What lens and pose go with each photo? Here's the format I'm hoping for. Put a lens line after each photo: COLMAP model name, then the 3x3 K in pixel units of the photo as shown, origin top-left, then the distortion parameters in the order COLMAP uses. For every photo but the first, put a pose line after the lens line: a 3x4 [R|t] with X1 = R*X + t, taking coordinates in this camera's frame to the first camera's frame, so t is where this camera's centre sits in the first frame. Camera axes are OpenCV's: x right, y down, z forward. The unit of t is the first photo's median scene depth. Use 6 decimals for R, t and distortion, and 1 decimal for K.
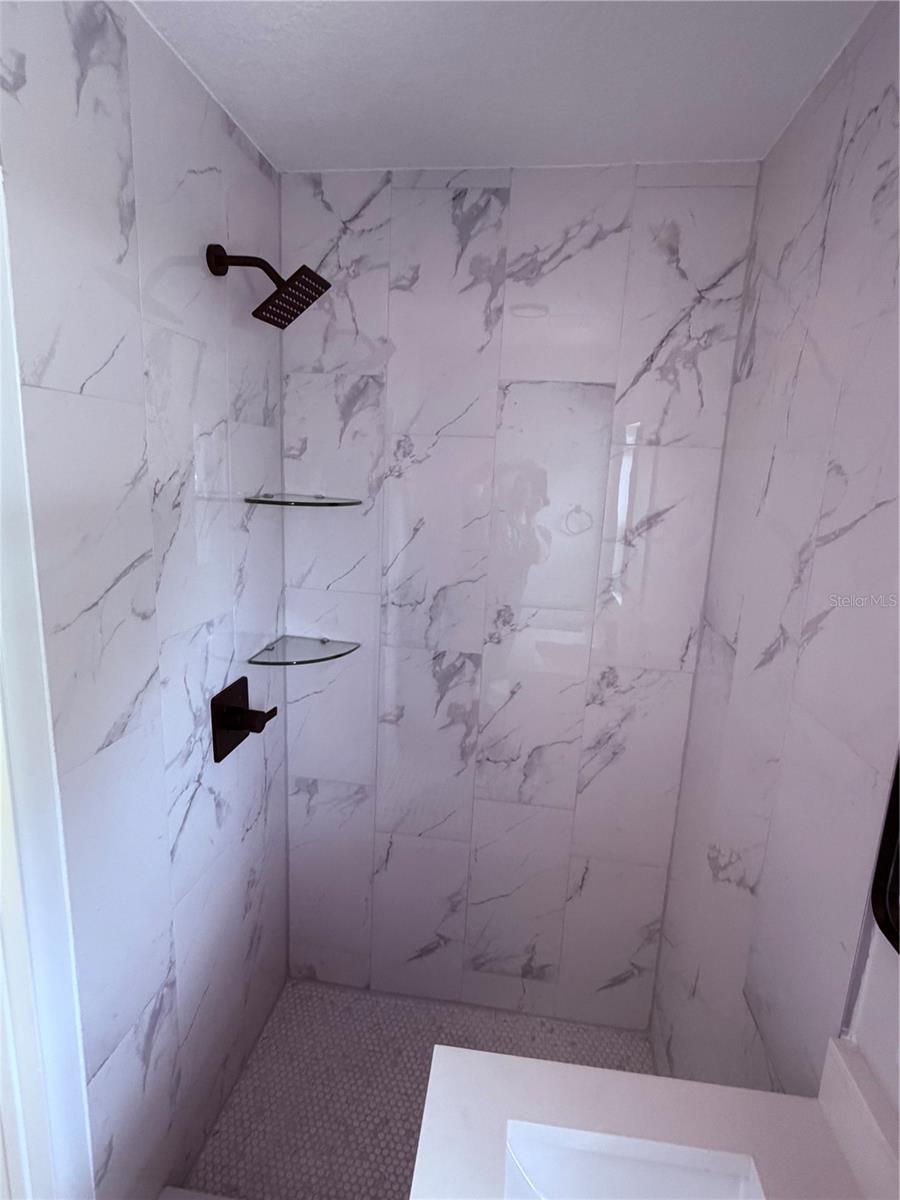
lens RADIAL K [[610.1, 0, 451.3], [0, 610.1, 598.9], [0, 0, 1]] dist [0.001593, 0.001053]
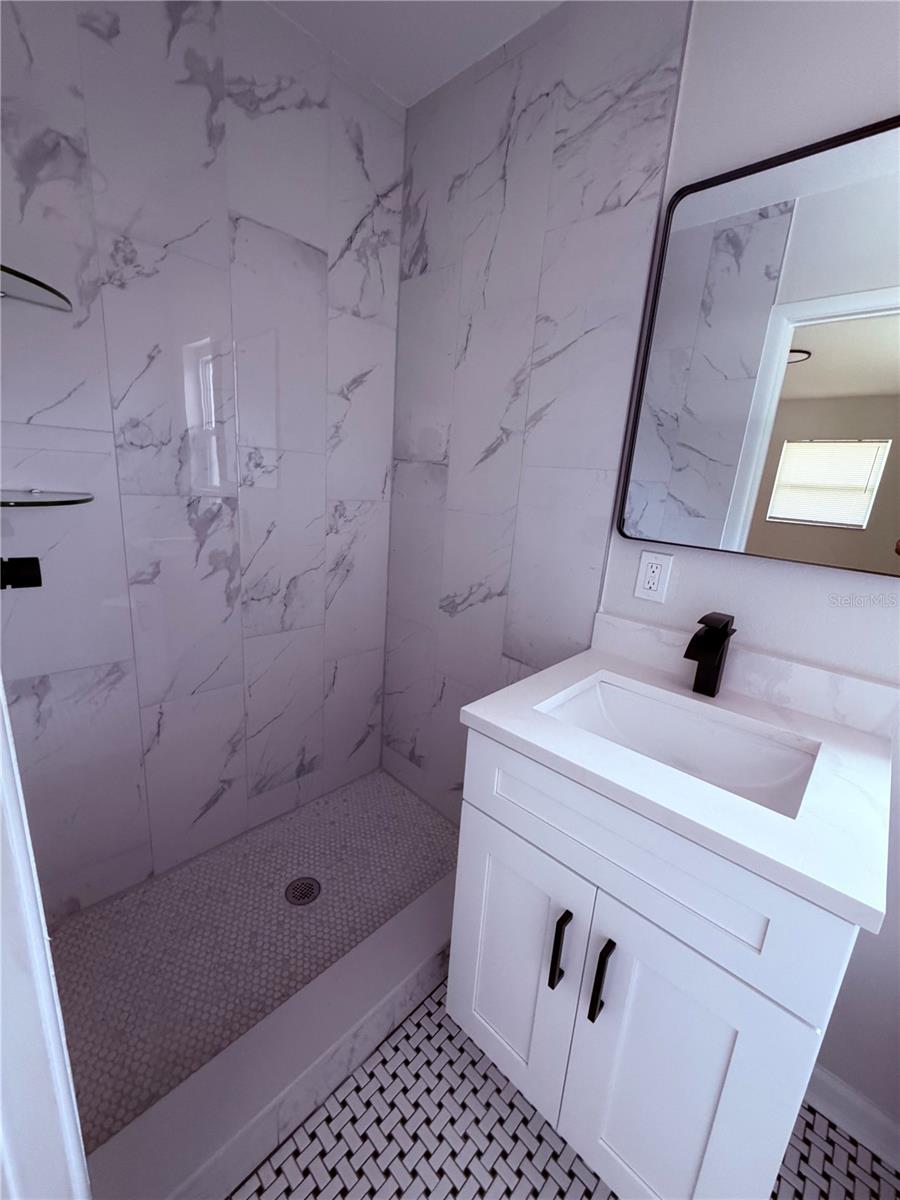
lens RADIAL K [[479.0, 0, 448.4], [0, 479.0, 599.7], [0, 0, 1]] dist [-0.000774, -0.000189]
pose [[0.592762, -0.202354, 0.779543, -0.428443], [0.119761, 0.979307, 0.163143, 0.178389], [-0.796424, -0.003346, 0.604729, 0.216954]]
